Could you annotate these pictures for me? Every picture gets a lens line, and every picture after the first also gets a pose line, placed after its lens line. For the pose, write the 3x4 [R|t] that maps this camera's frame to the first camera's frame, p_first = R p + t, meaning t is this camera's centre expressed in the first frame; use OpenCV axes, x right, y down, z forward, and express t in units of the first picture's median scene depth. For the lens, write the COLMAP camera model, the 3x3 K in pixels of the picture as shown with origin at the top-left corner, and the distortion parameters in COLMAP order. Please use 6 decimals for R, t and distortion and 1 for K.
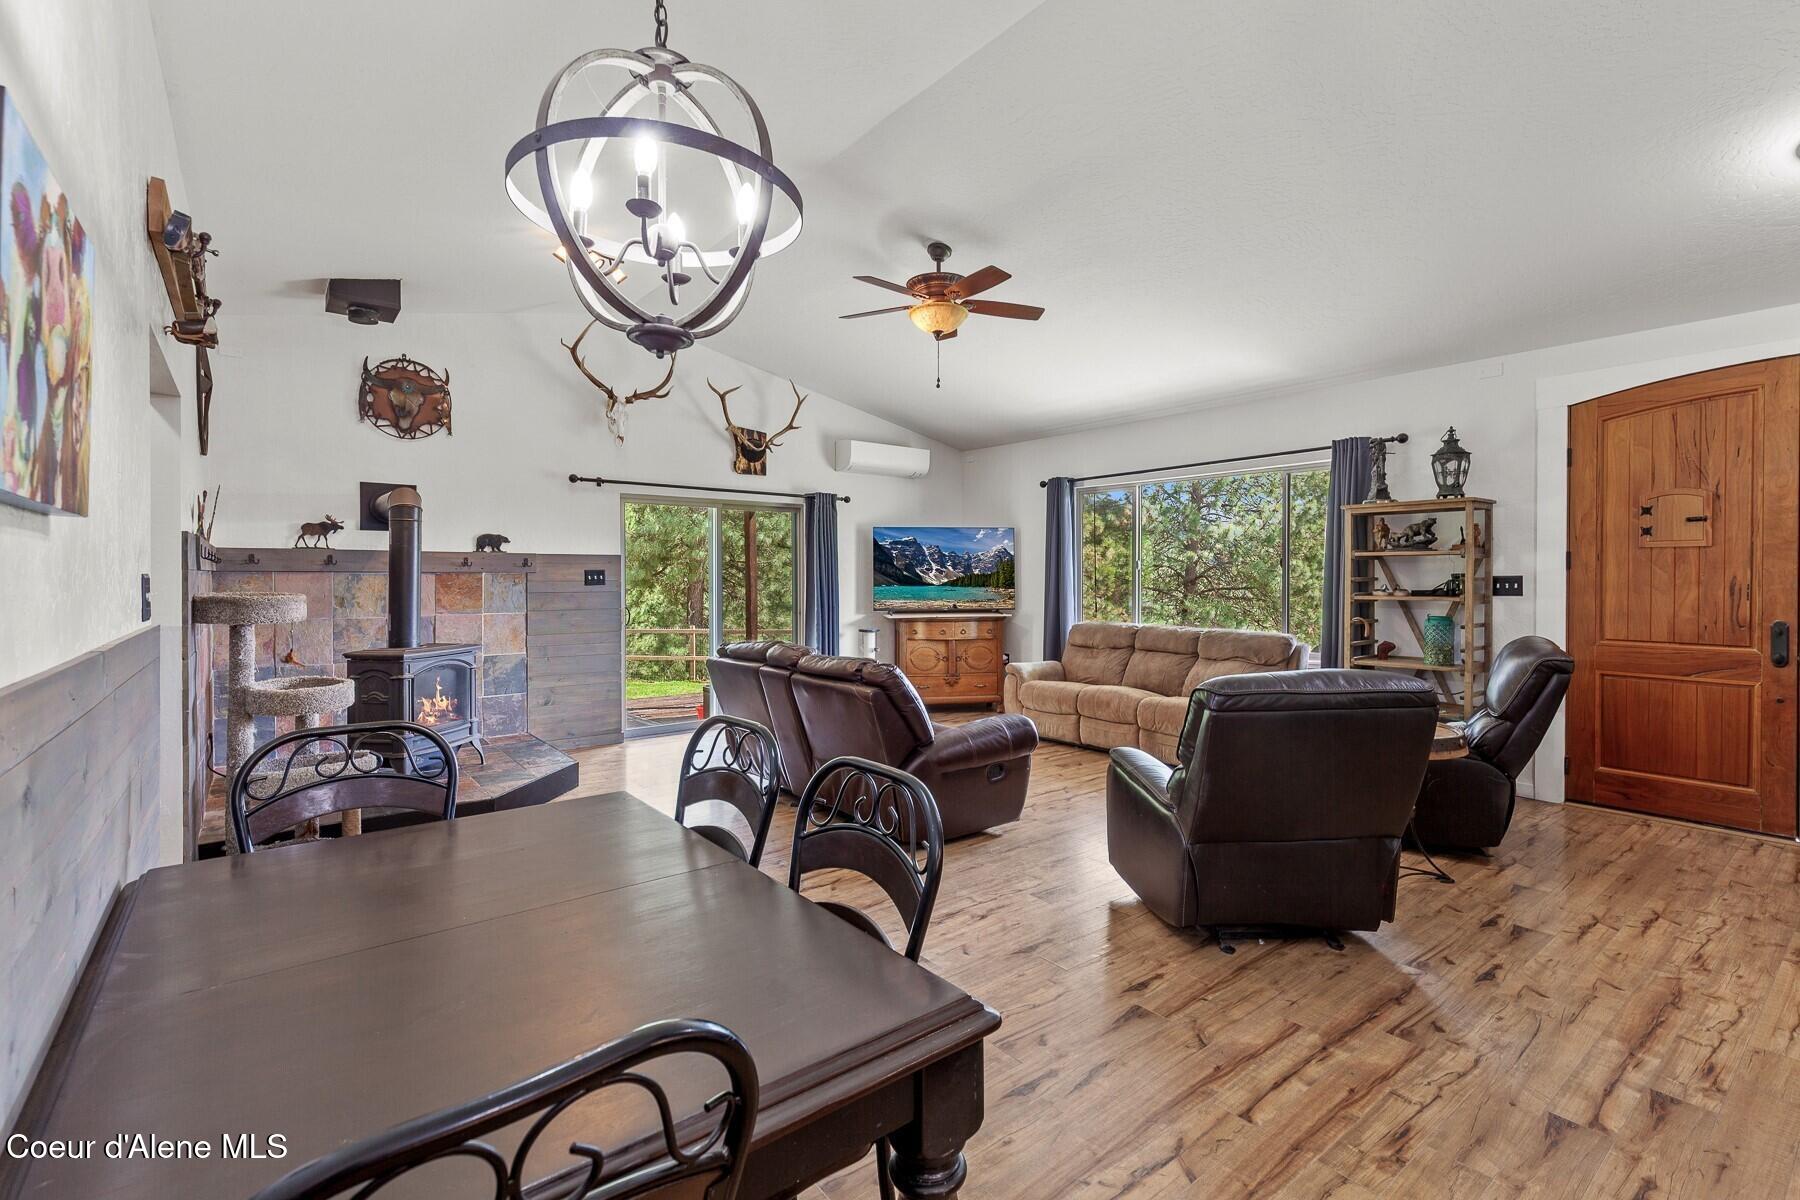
lens RADIAL K [[813.4, 0, 898.0], [0, 813.4, 592.1], [0, 0, 1]] dist [0.001864, 0.000124]
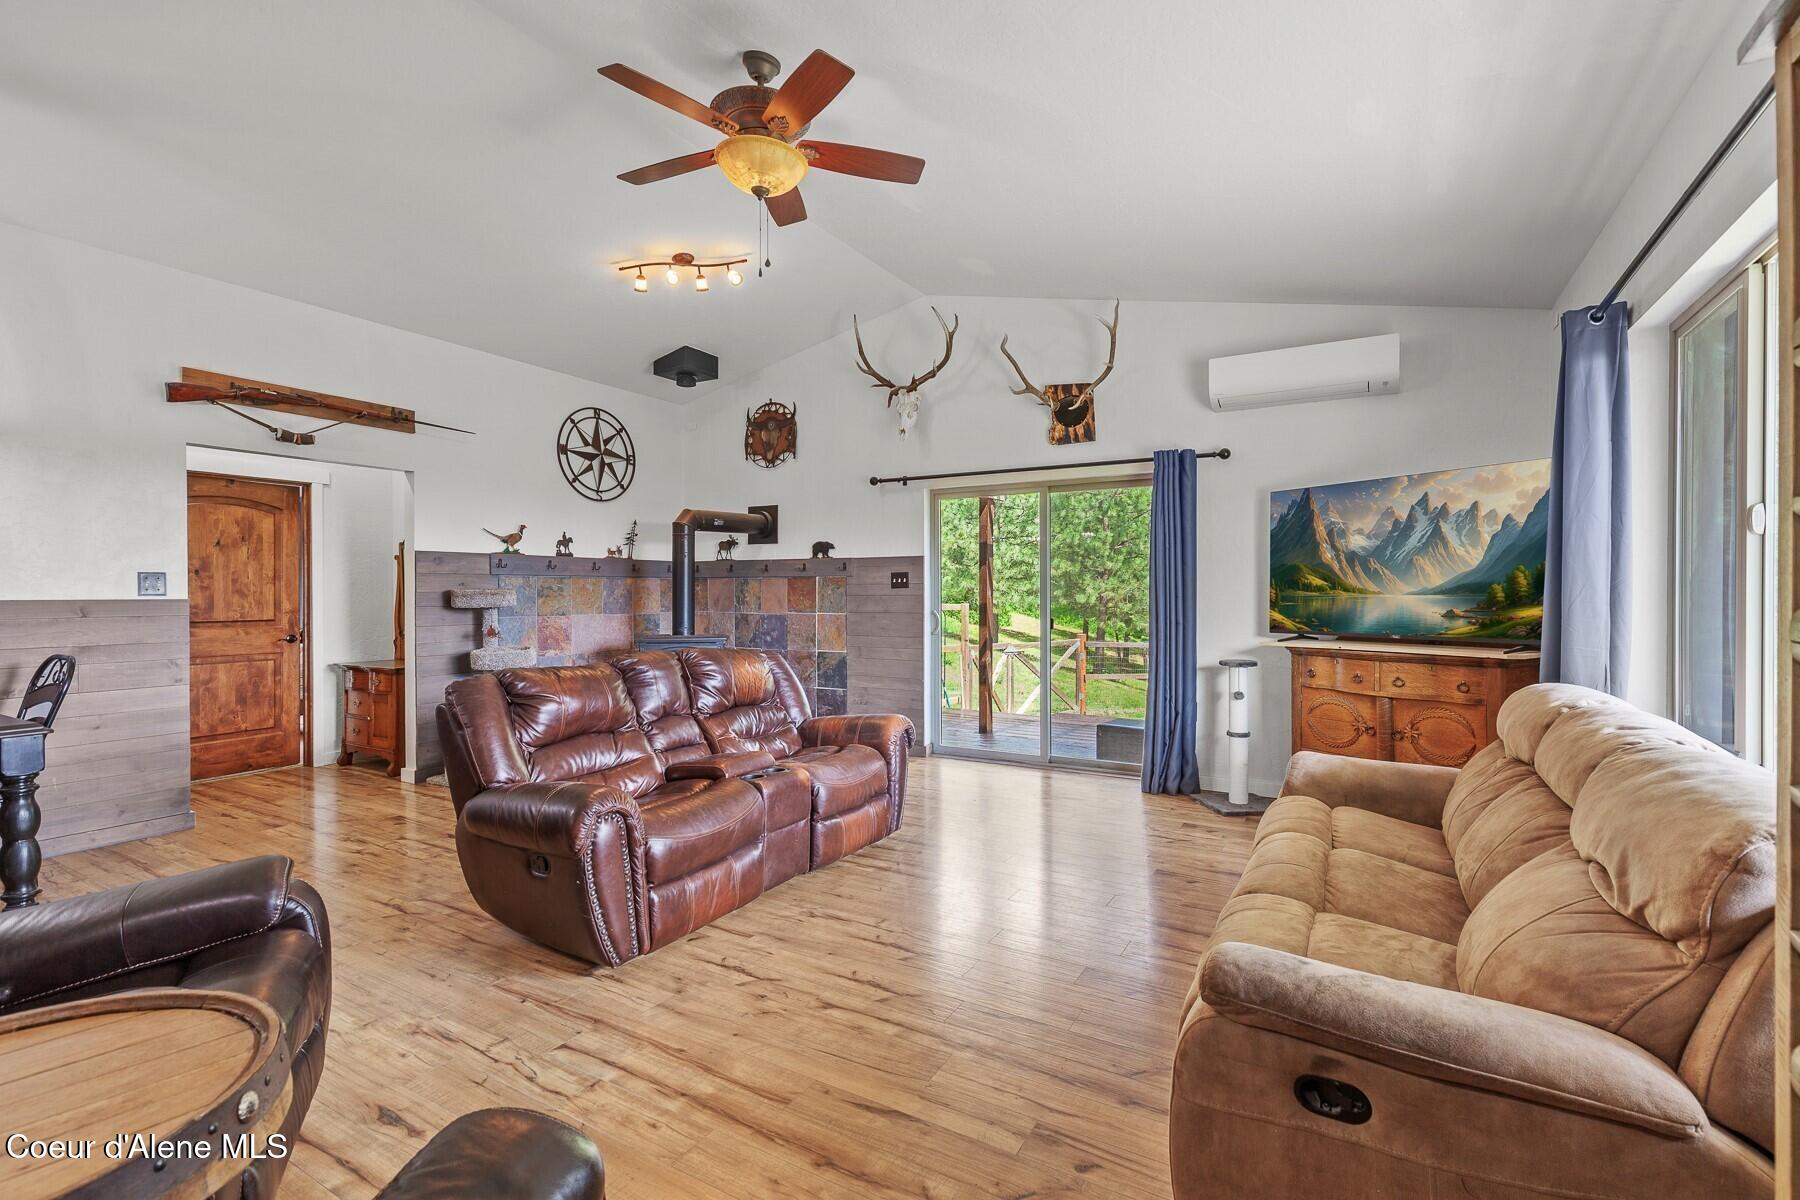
lens RADIAL K [[813.4, 0, 902.3], [0, 813.4, 592.2], [0, 0, 1]] dist [0.001864, 0.000124]
pose [[0.361219, 0.003568, -0.932474, 0.542992], [-0.012669, 0.999919, -0.001082, -0.002546], [0.932395, 0.012204, 0.361235, 0.668485]]
